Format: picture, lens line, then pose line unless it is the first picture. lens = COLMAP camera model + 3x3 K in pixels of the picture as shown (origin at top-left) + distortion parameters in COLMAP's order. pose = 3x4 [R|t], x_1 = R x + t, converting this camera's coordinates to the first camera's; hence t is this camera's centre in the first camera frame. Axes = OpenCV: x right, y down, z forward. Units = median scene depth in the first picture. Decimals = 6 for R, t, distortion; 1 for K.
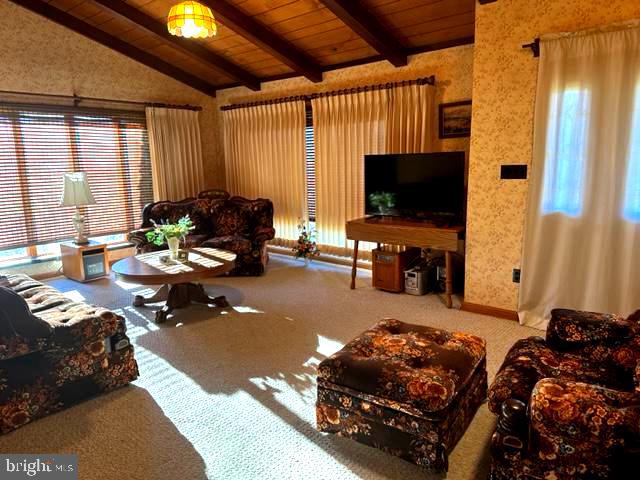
lens RADIAL K [[446.8, 0, 320.0], [0, 446.8, 240.0], [0, 0, 1]] dist [0.000348, -0.000429]
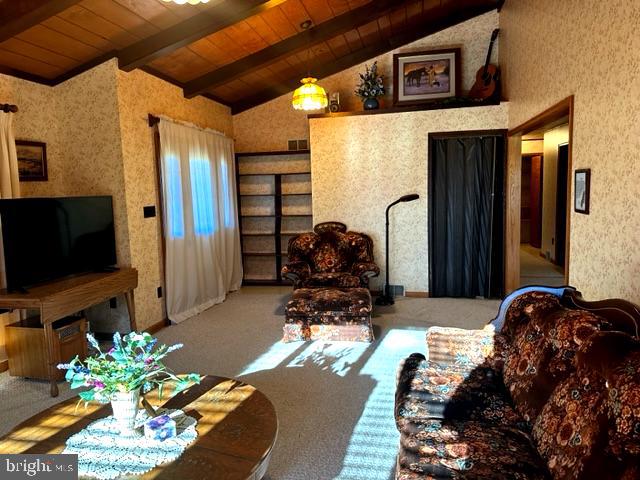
lens RADIAL K [[446.8, 0, 320.0], [0, 446.8, 240.0], [0, 0, 1]] dist [0.000348, -0.000429]
pose [[-0.515101, -0.058937, 0.855101, -0.926667], [0.187945, 0.965588, 0.179768, -0.218817], [-0.836270, 0.253311, -0.486298, 1.270707]]
